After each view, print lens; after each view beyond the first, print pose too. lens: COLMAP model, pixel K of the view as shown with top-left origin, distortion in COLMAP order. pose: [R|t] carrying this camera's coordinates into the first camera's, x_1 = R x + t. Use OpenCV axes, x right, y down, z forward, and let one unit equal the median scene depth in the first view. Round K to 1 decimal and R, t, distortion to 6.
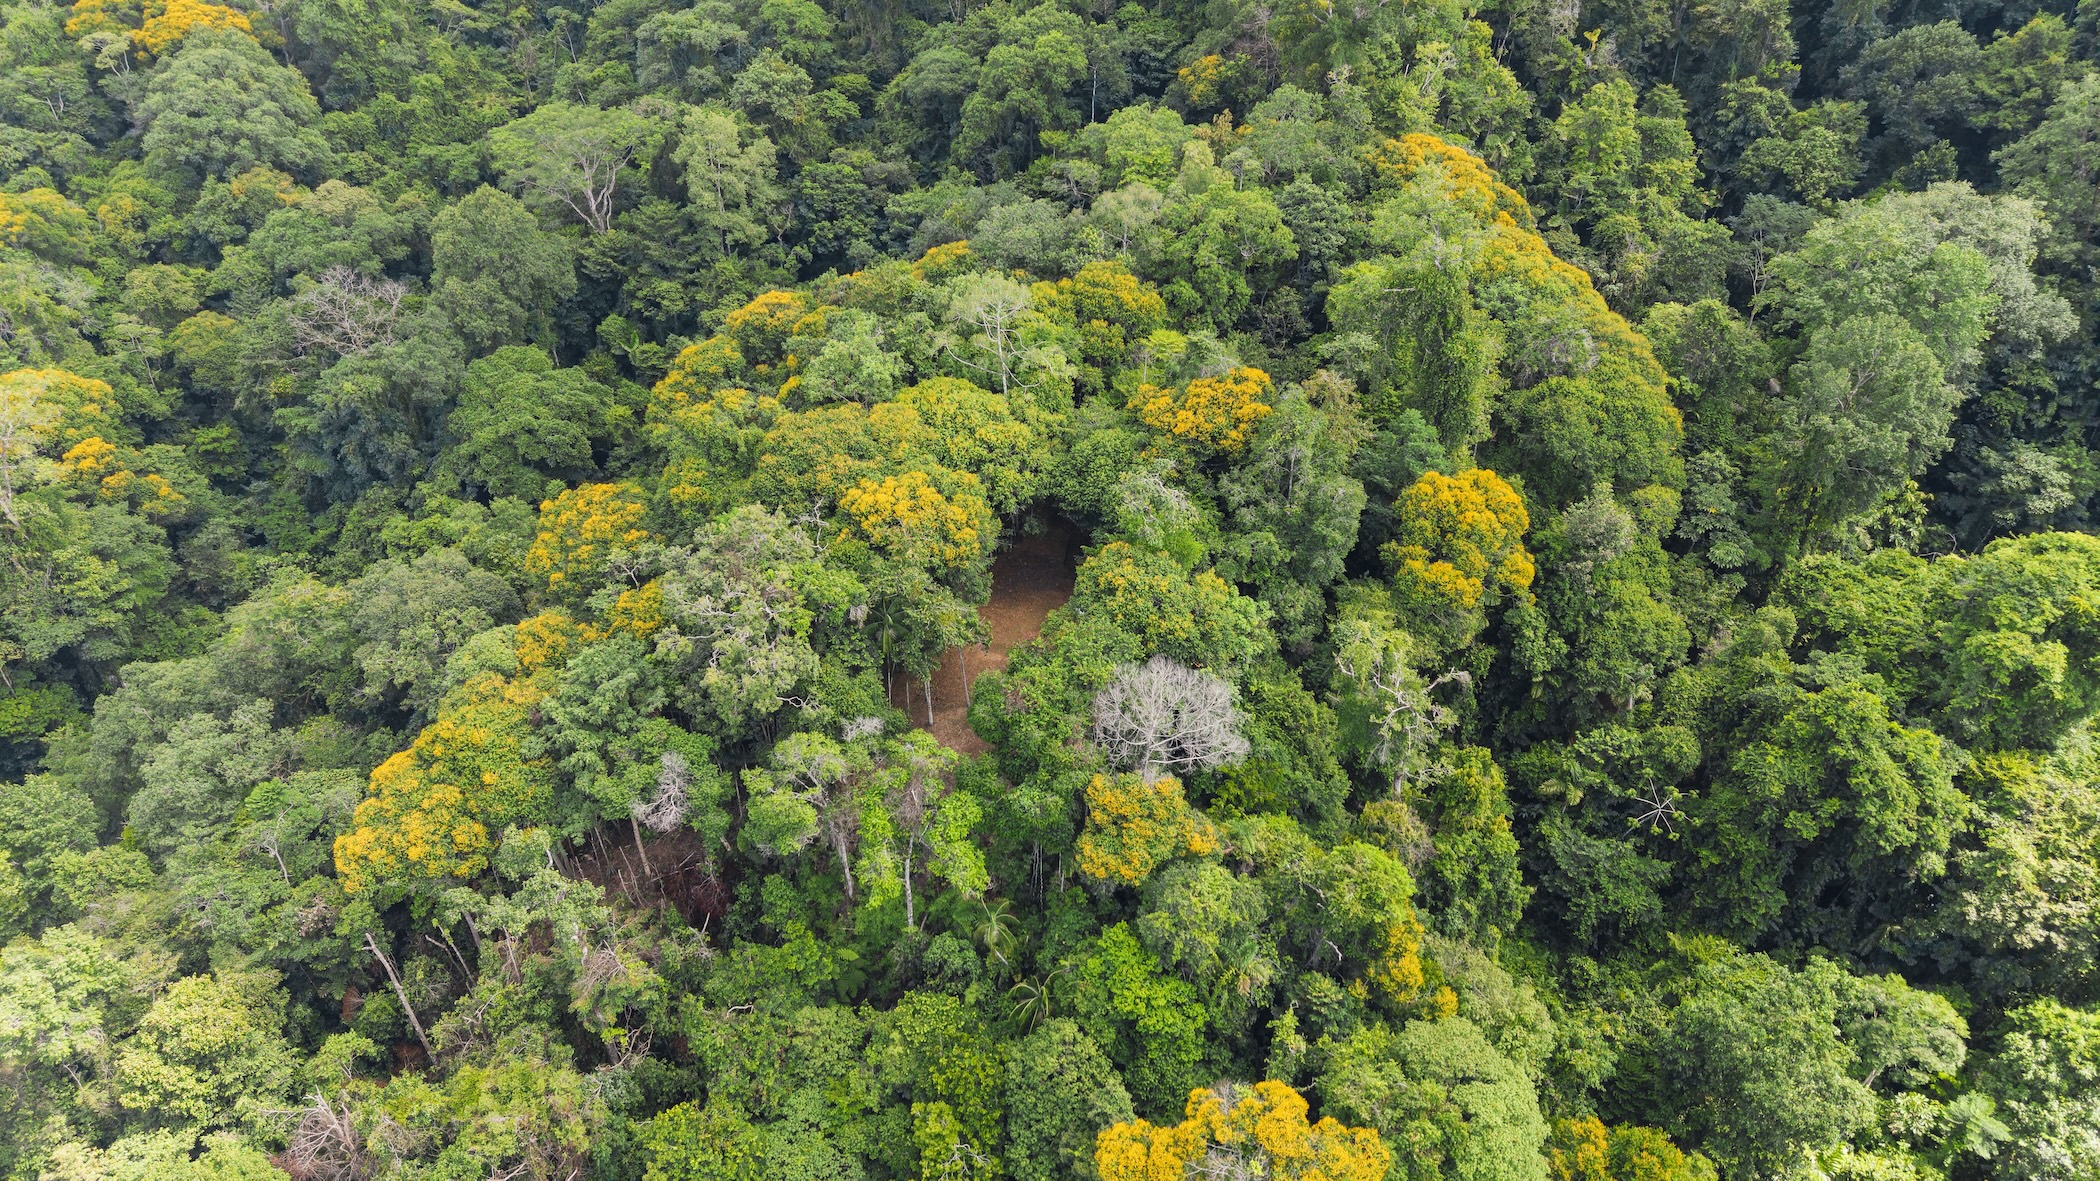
lens RADIAL K [[1370.2, 0, 1045.7], [0, 1370.2, 592.1], [0, 0, 1]] dist [-0.032179, -0.000306]
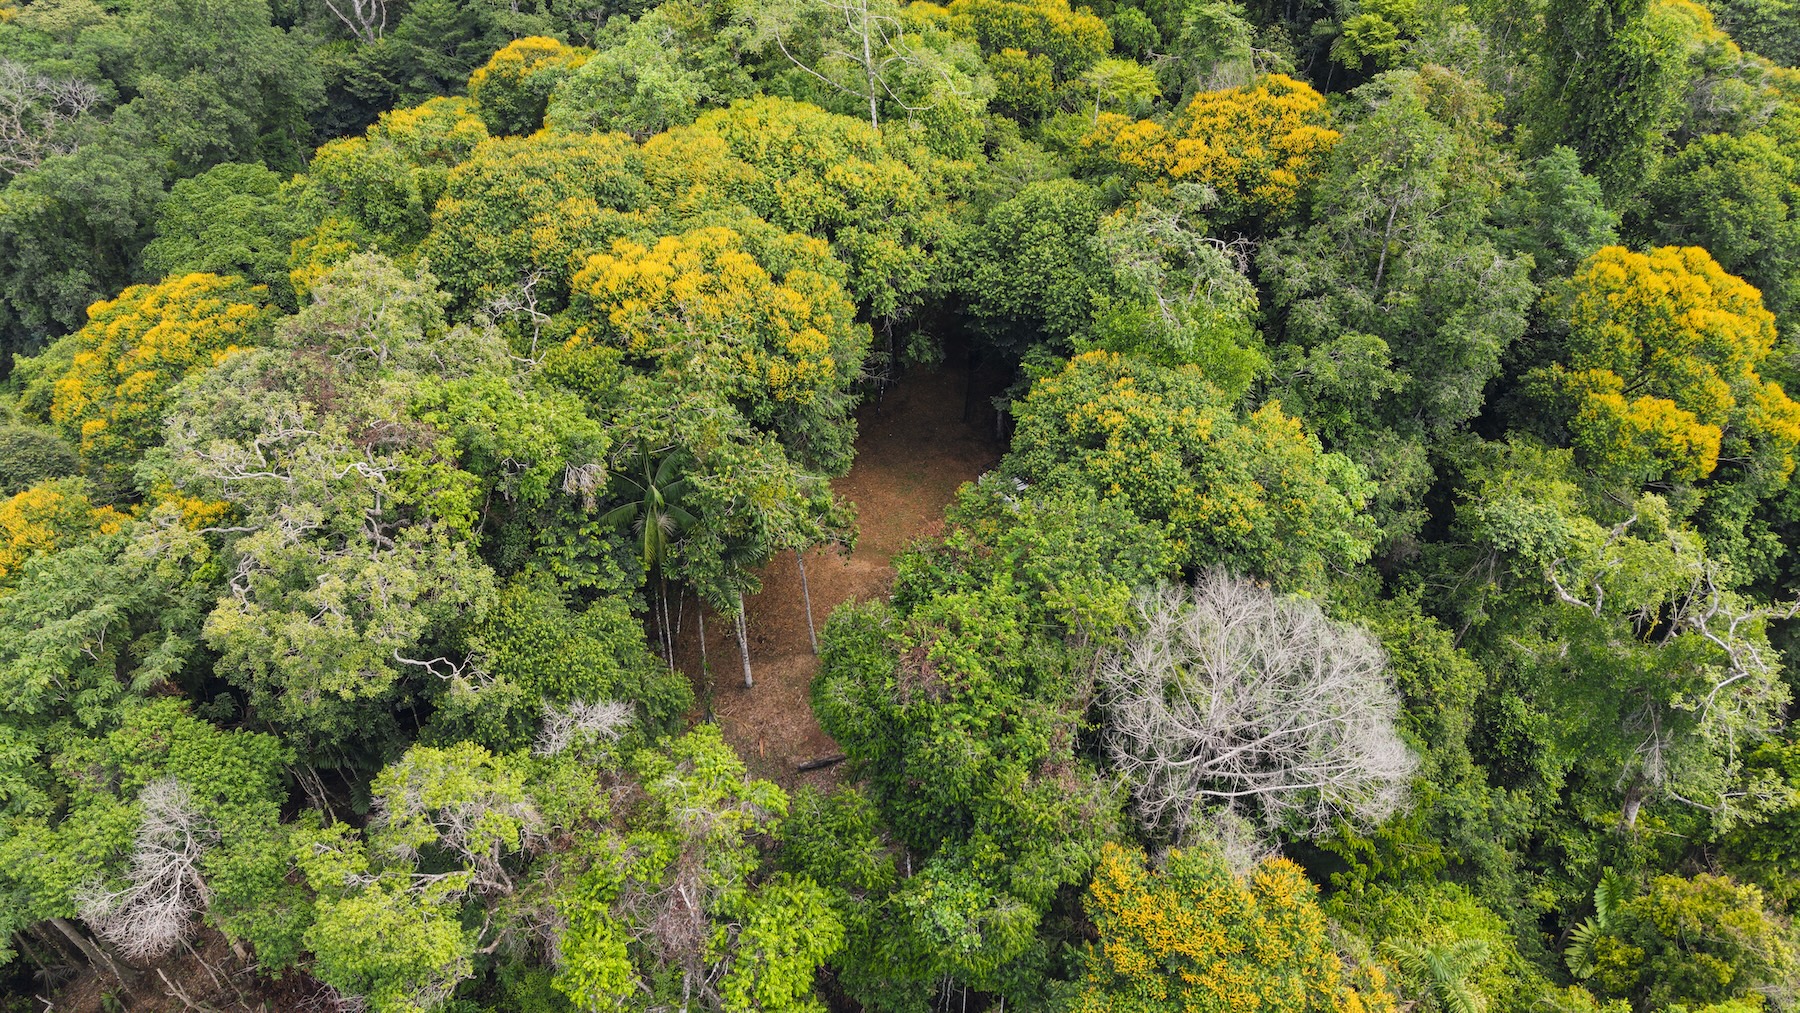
lens RADIAL K [[1174.5, 0, 905.5], [0, 1174.5, 497.8], [0, 0, 1]] dist [-0.032179, -0.000306]
pose [[0.999829, -0.000478, 0.018474, -0.028727], [0.000492, 1.000000, -0.000787, 0.020203], [-0.018474, 0.000796, 0.999829, 0.537592]]
